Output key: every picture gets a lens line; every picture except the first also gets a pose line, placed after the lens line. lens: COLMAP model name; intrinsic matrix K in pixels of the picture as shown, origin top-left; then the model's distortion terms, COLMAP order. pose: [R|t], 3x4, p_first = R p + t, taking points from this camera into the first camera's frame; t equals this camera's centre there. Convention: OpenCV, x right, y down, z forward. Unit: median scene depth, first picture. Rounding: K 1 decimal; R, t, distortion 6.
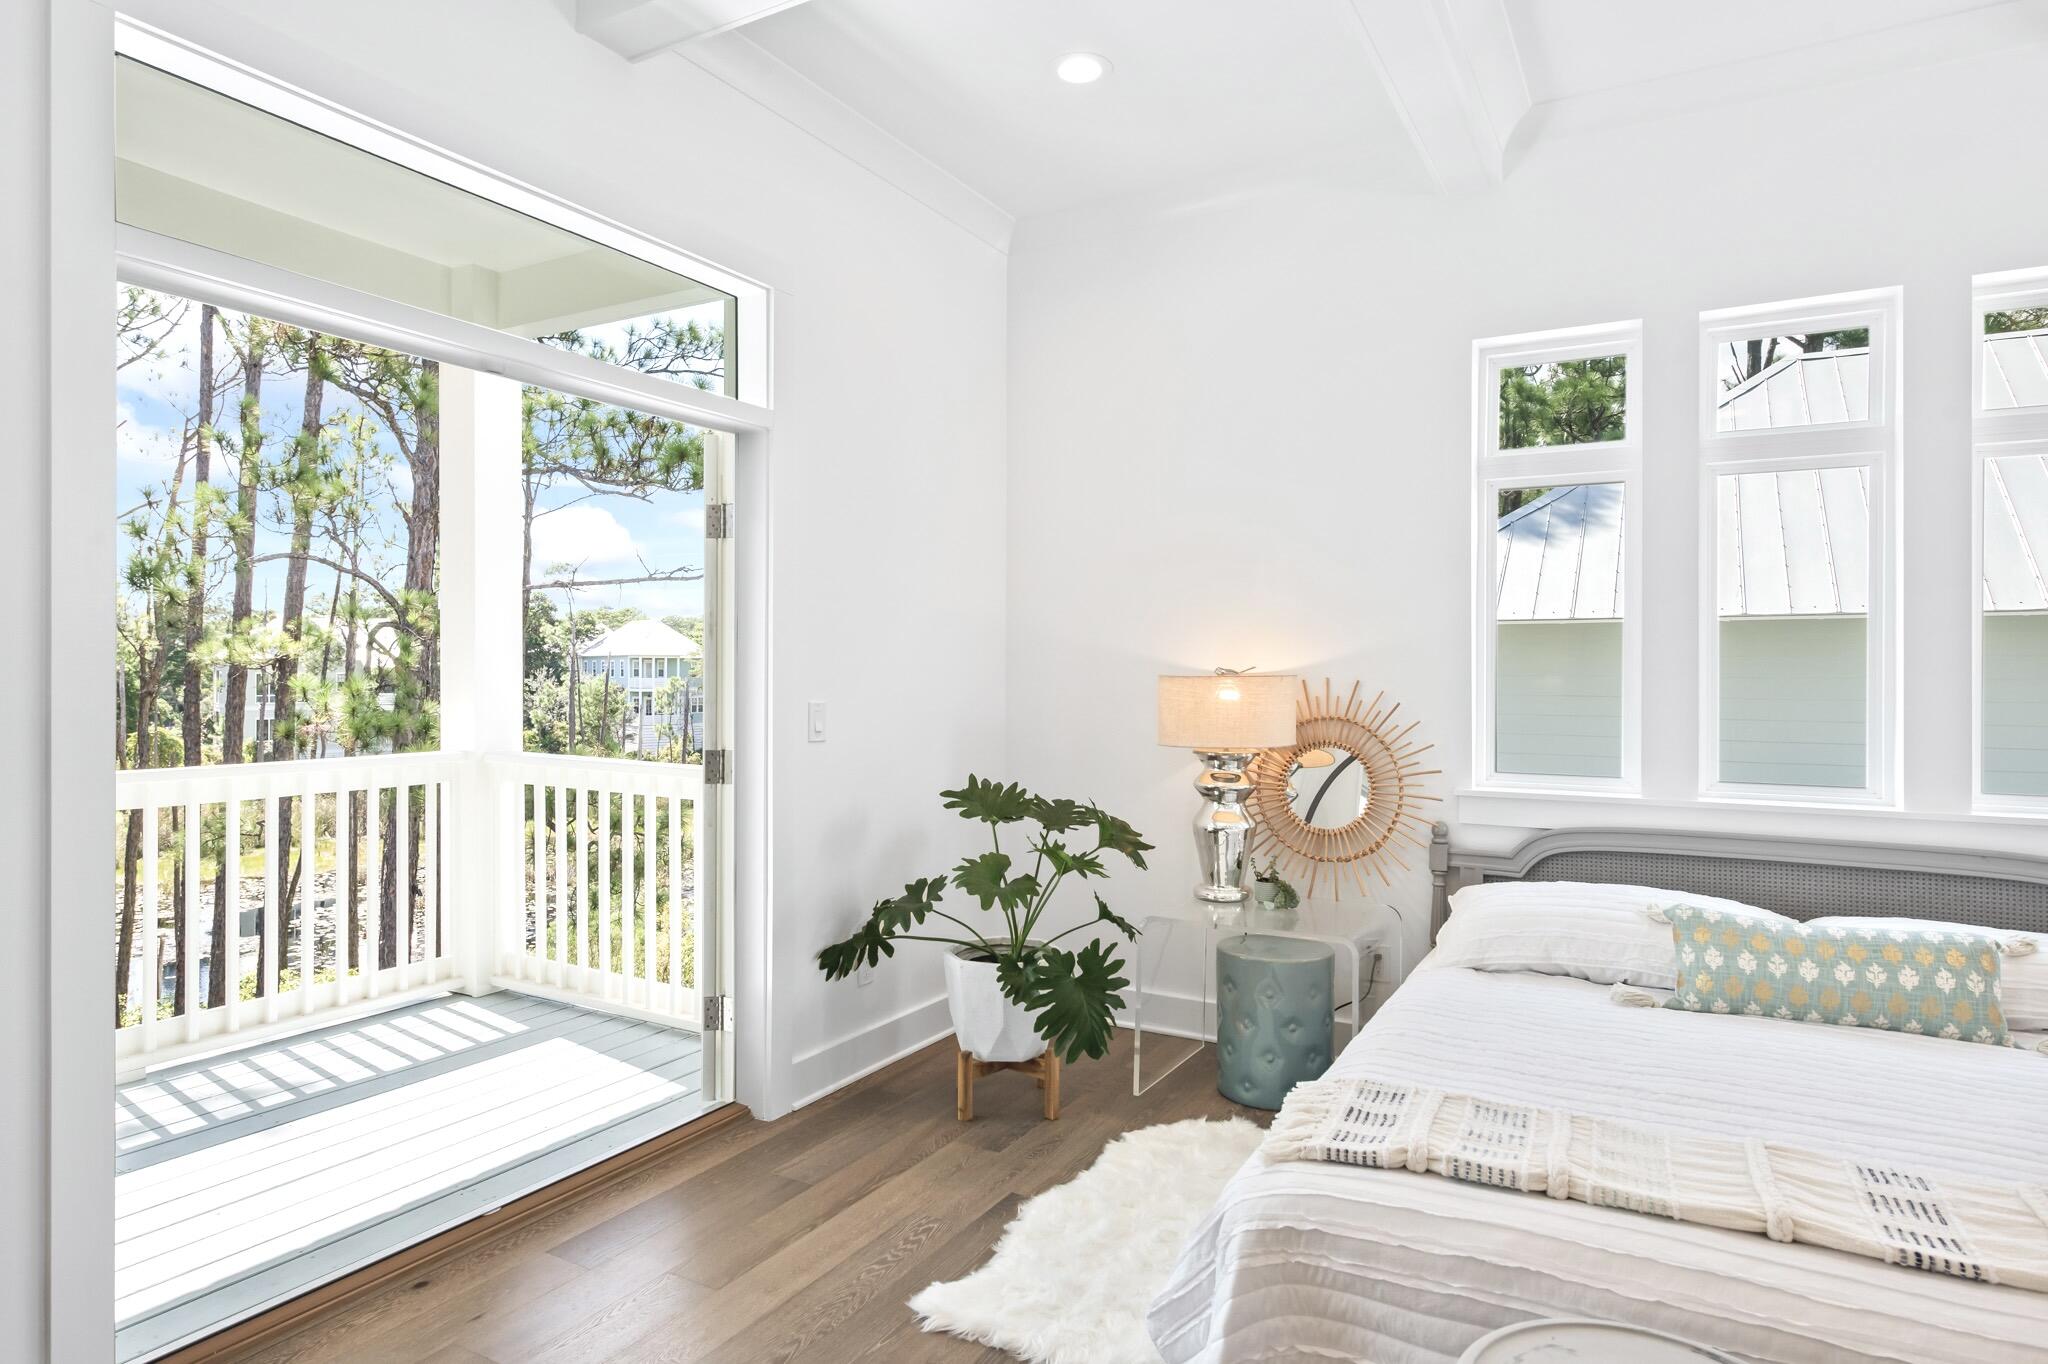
lens RADIAL K [[1161.9, 0, 1026.4], [0, 1161.9, 679.5], [0, 0, 1]] dist [0.005488, 0.000169]
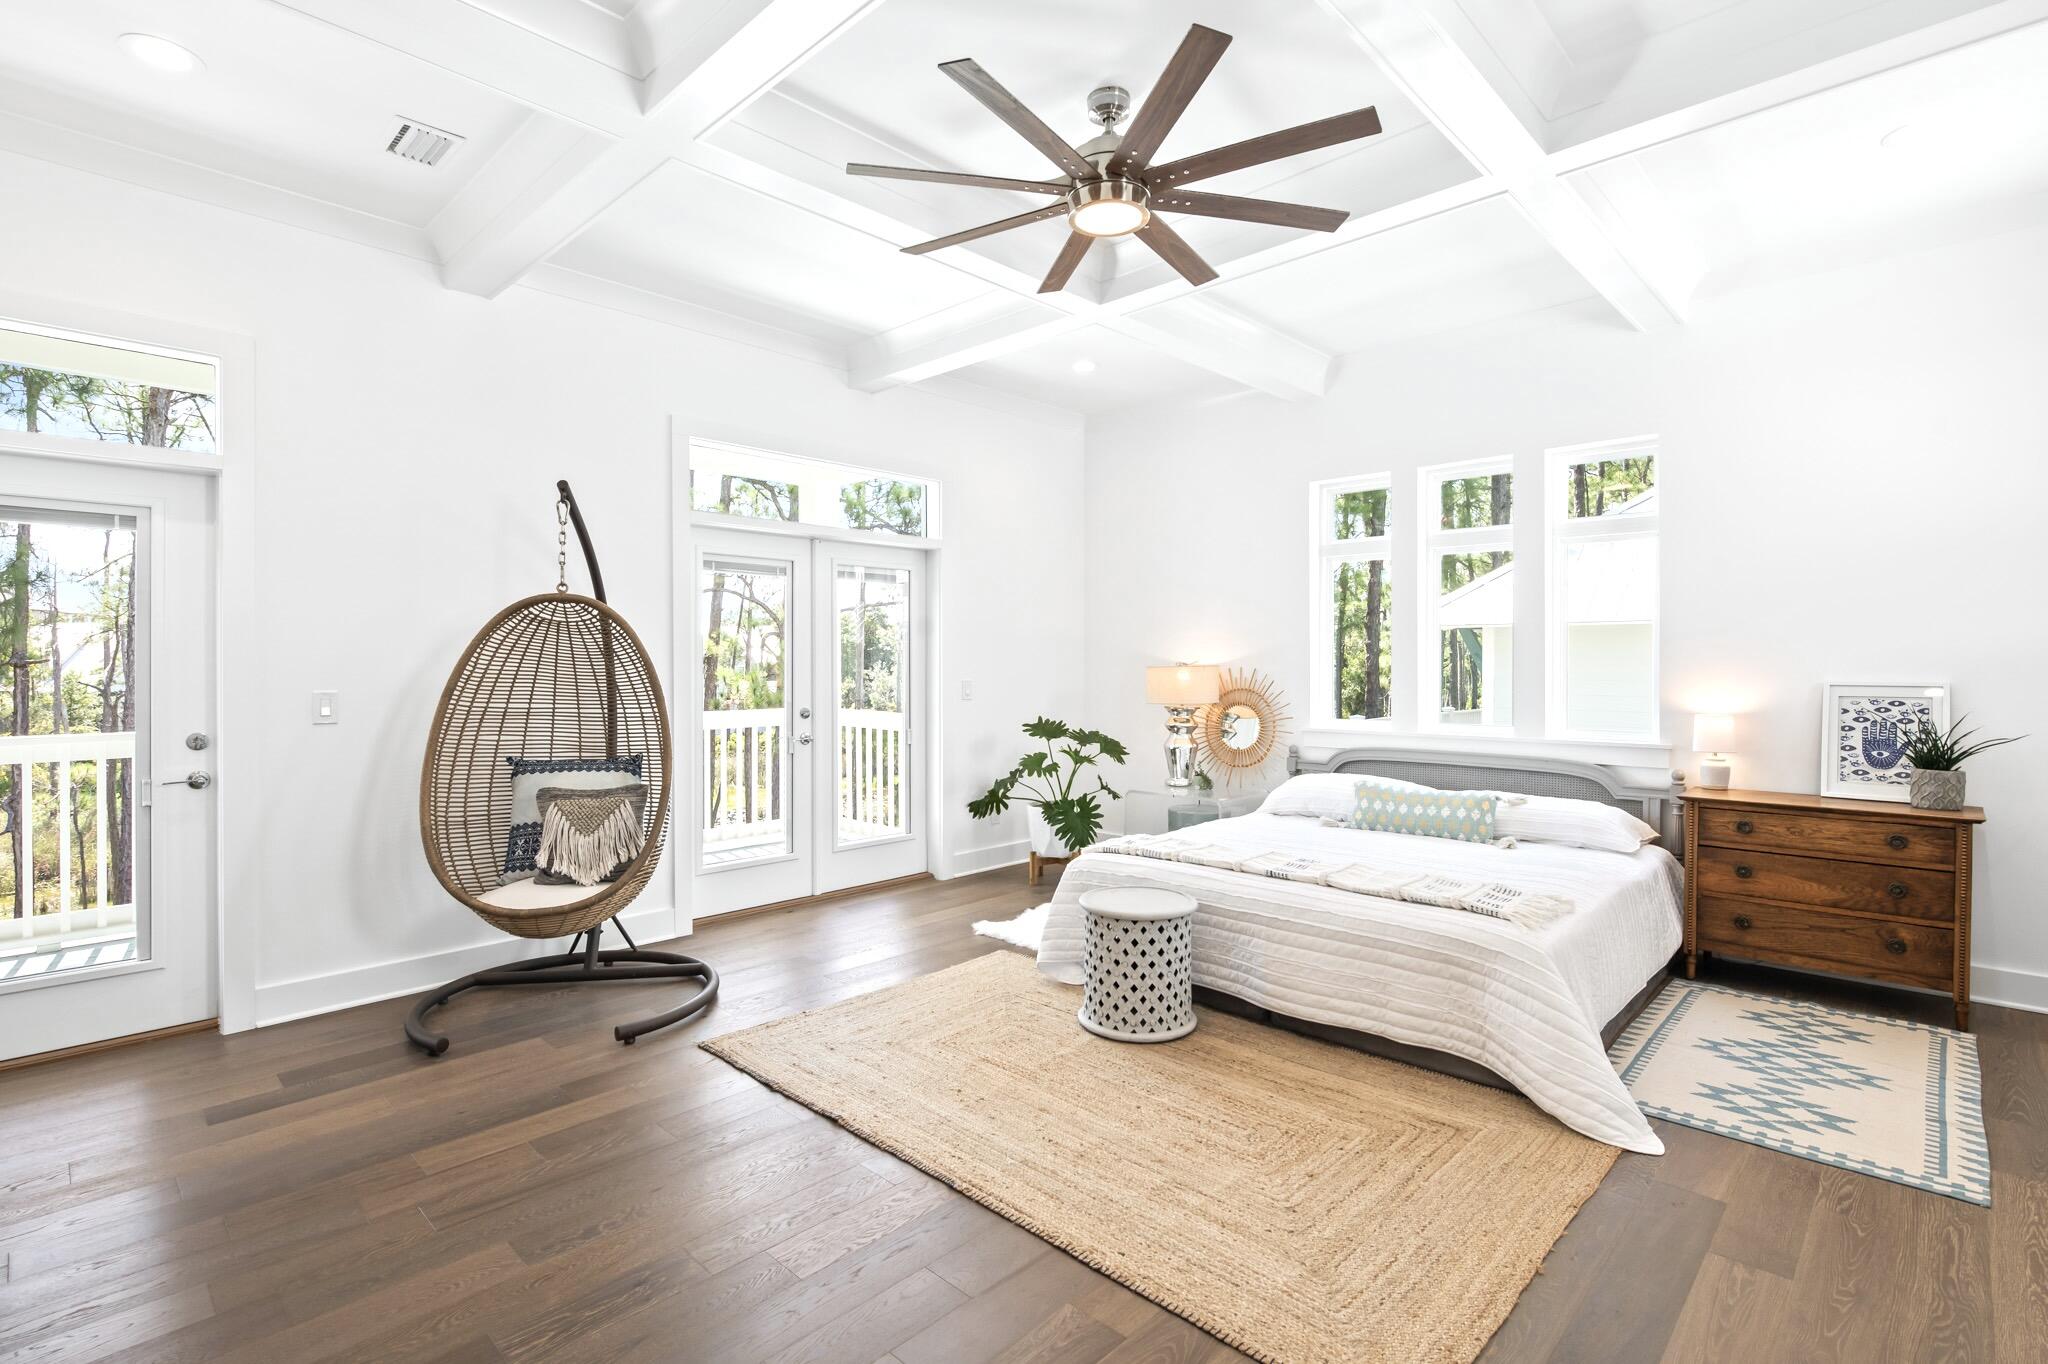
lens RADIAL K [[973.9, 0, 1020.6], [0, 973.9, 677.3], [0, 0, 1]] dist [-0.001113, 0.000001]
pose [[0.968584, -0.001869, -0.248679, 0.319811], [0.003930, 0.999962, 0.007791, 0.001592], [0.248655, -0.008523, 0.968555, -0.596675]]
